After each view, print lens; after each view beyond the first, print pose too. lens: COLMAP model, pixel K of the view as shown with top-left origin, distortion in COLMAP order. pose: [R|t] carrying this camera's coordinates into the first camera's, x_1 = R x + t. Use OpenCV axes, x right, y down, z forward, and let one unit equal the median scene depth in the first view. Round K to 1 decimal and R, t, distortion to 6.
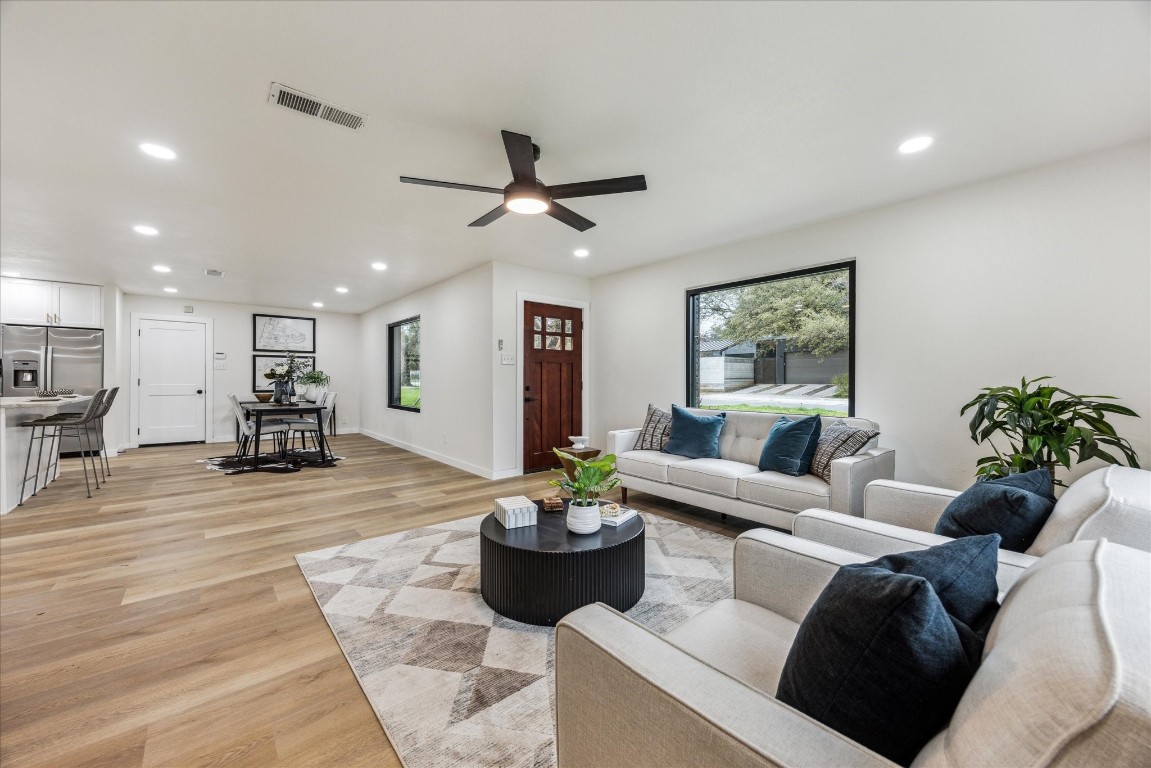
lens RADIAL K [[451.7, 0, 576.6], [0, 451.7, 374.0], [0, 0, 1]] dist [-0.002224, -0.000074]
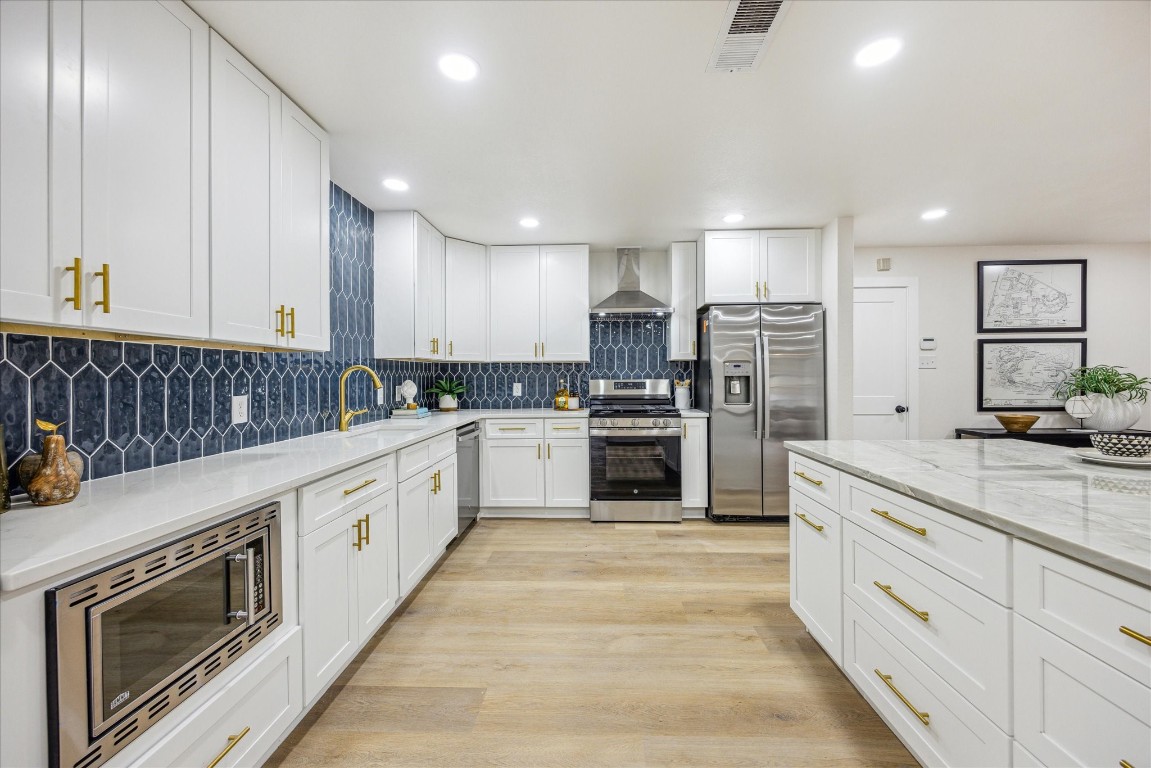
lens RADIAL K [[451.7, 0, 572.7], [0, 451.7, 377.4], [0, 0, 1]] dist [-0.002224, -0.000074]
pose [[0.730825, -0.013345, -0.682435, -0.703298], [0.020082, 0.999796, 0.001955, -0.009067], [0.682270, -0.015133, 0.730944, 0.289547]]
